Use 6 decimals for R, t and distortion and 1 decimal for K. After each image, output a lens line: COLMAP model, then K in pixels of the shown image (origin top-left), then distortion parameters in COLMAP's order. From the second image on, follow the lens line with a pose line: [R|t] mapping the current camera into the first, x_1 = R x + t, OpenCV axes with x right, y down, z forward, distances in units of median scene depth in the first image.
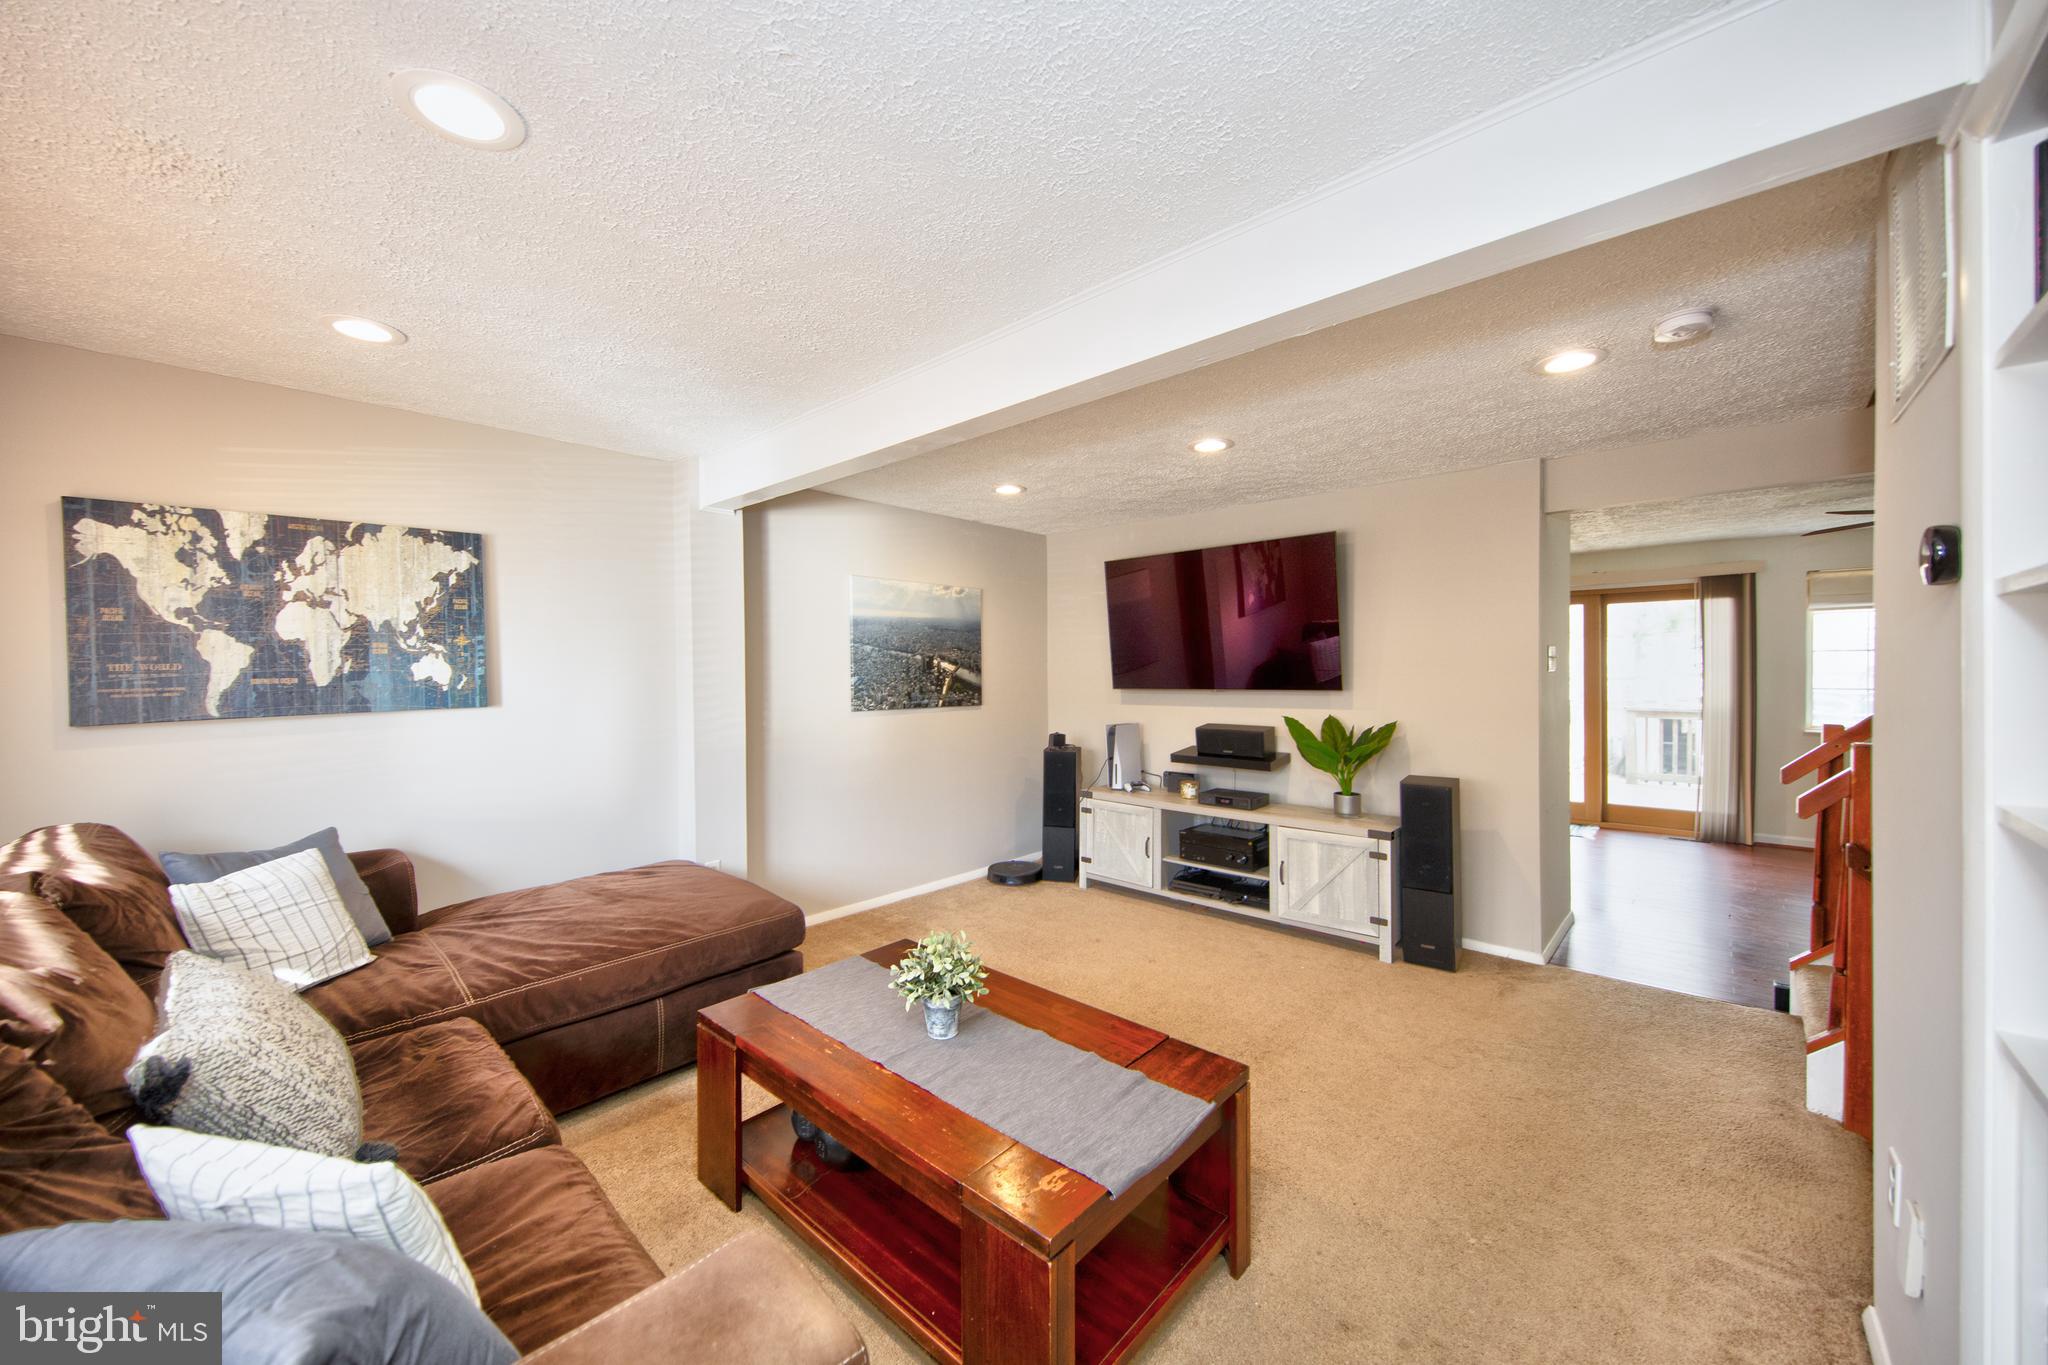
lens RADIAL K [[738.8, 0, 1013.4], [0, 738.8, 676.7], [0, 0, 1]] dist [0.003223, 0.000034]
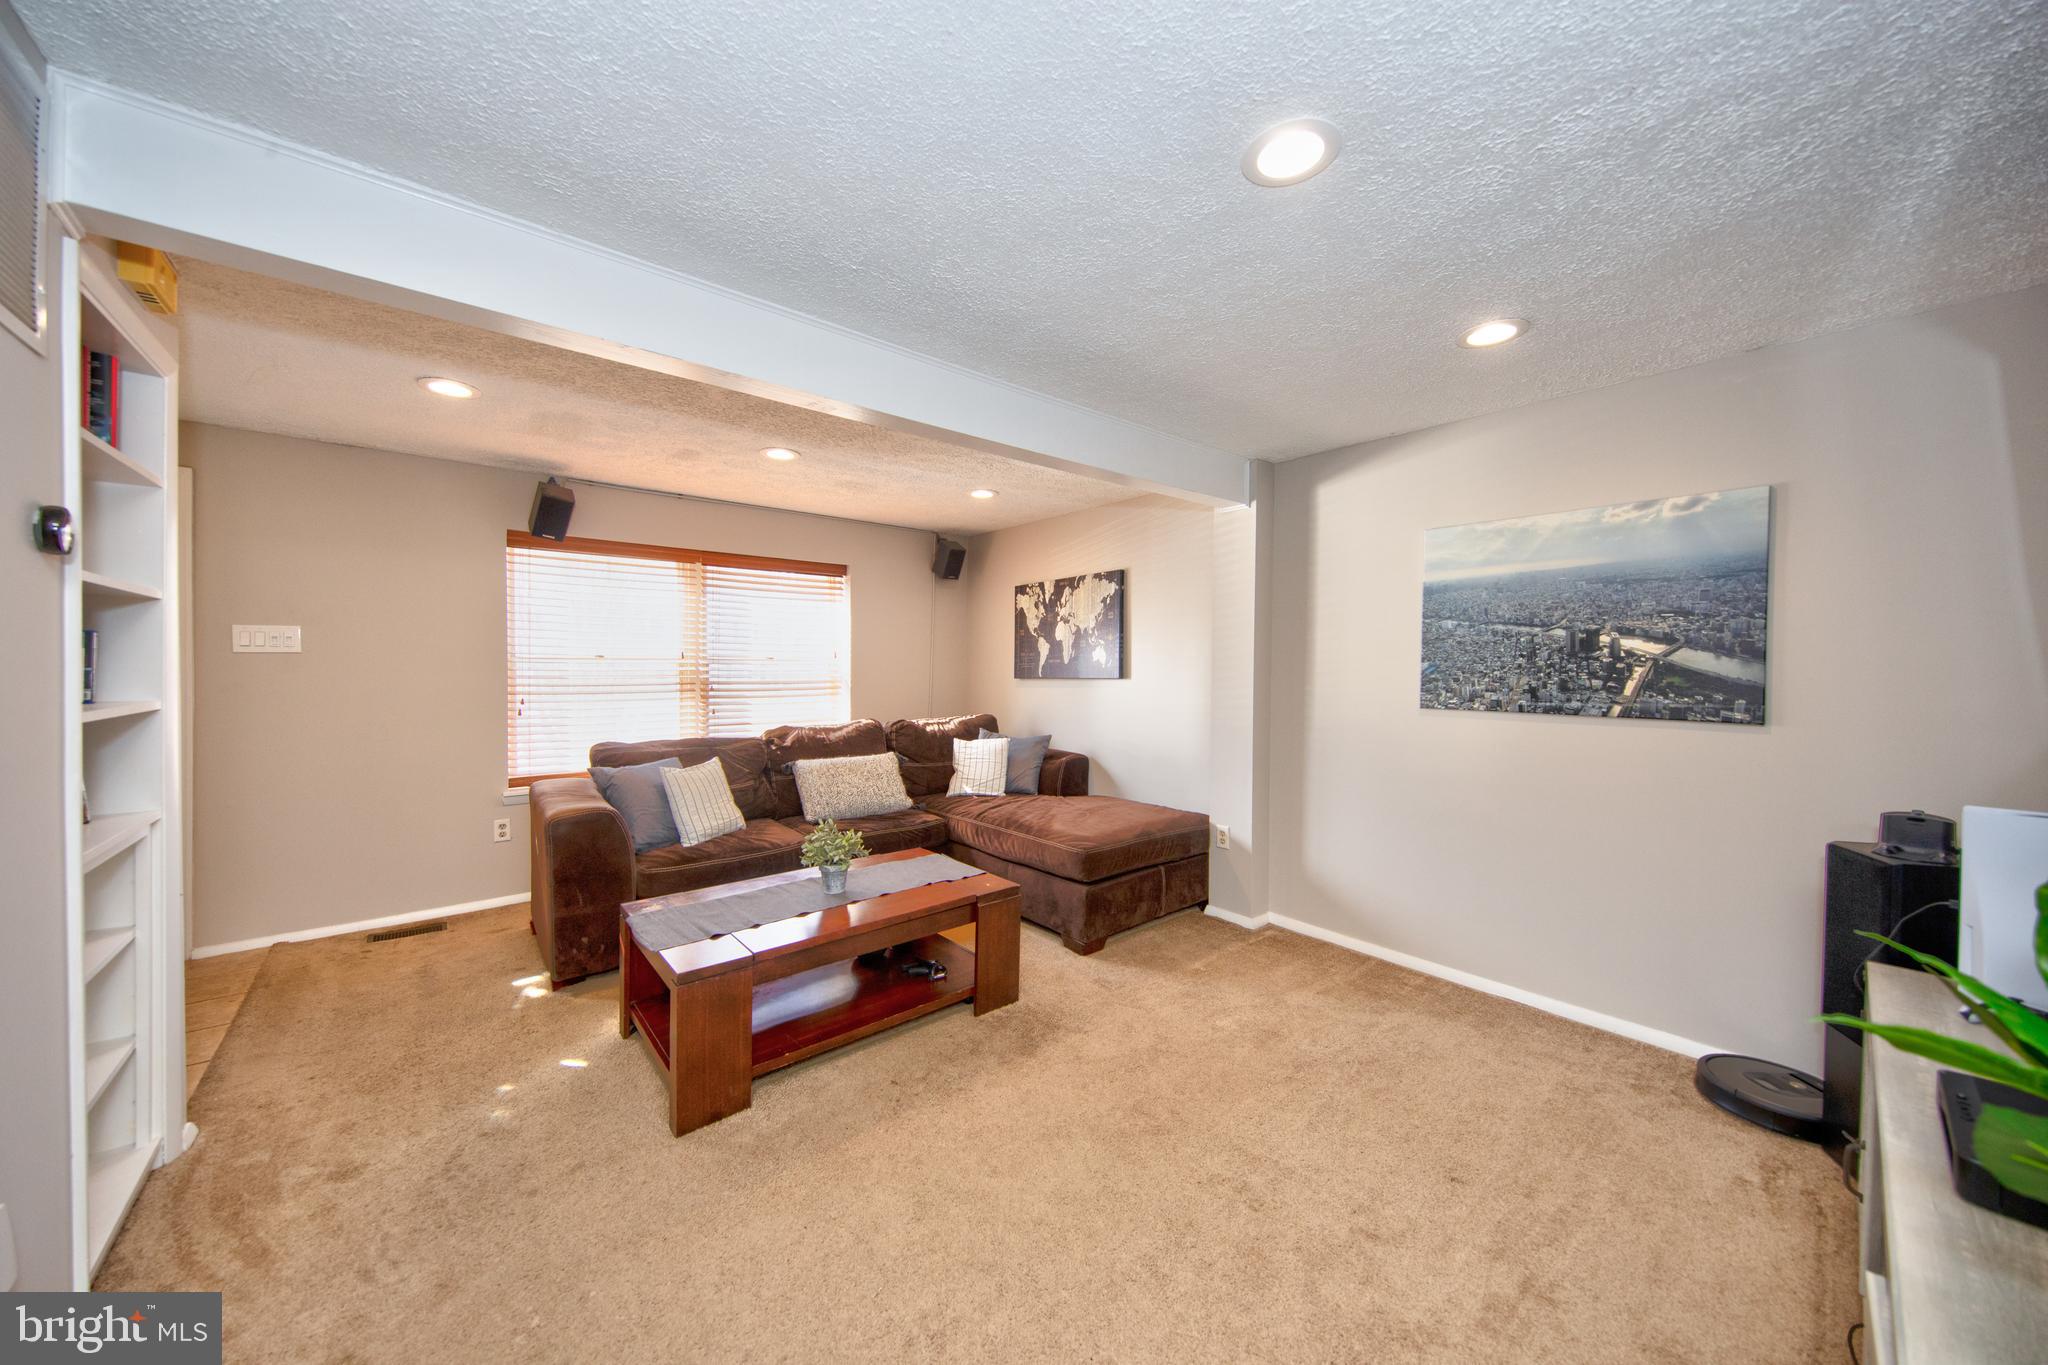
lens RADIAL K [[704.6, 0, 1026.0], [0, 704.6, 672.3], [0, 0, 1]] dist [-0.000660, -0.000142]
pose [[-0.122934, 0.011266, -0.992351, 0.557388], [-0.017671, 0.999752, 0.013540, 0.007598], [0.992257, 0.019201, -0.122705, 0.682329]]
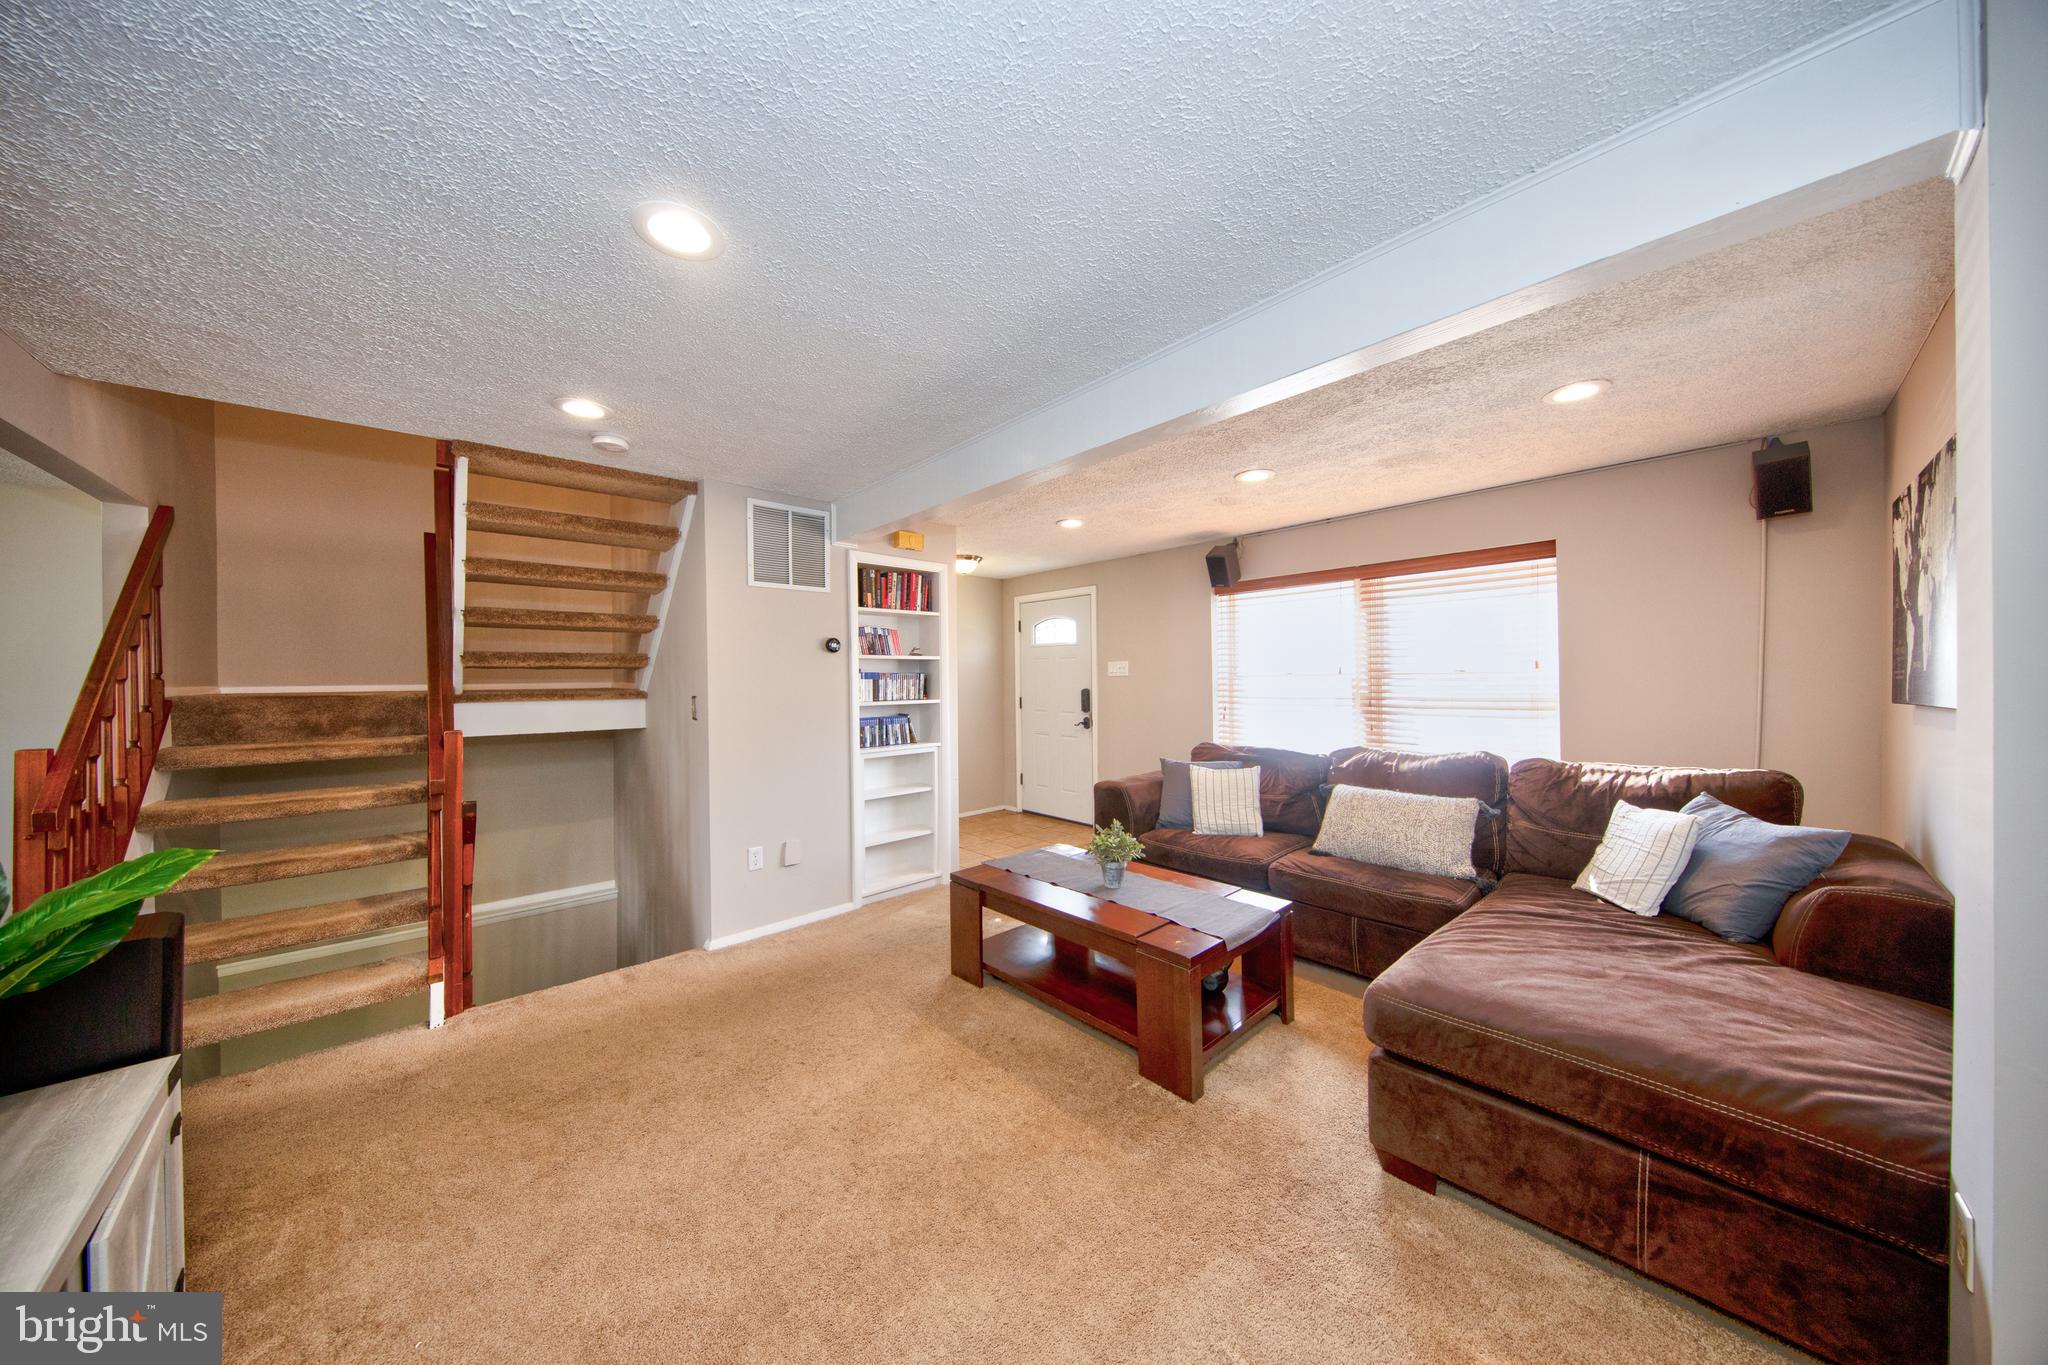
lens RADIAL K [[648.1, 0, 1013.4], [0, 648.1, 675.1], [0, 0, 1]] dist [0.000129, -0.000045]
pose [[-0.996102, 0.013772, 0.087124, -0.002026], [0.014525, 0.999862, 0.008008, -0.003189], [-0.087002, 0.009242, -0.996165, 1.091431]]
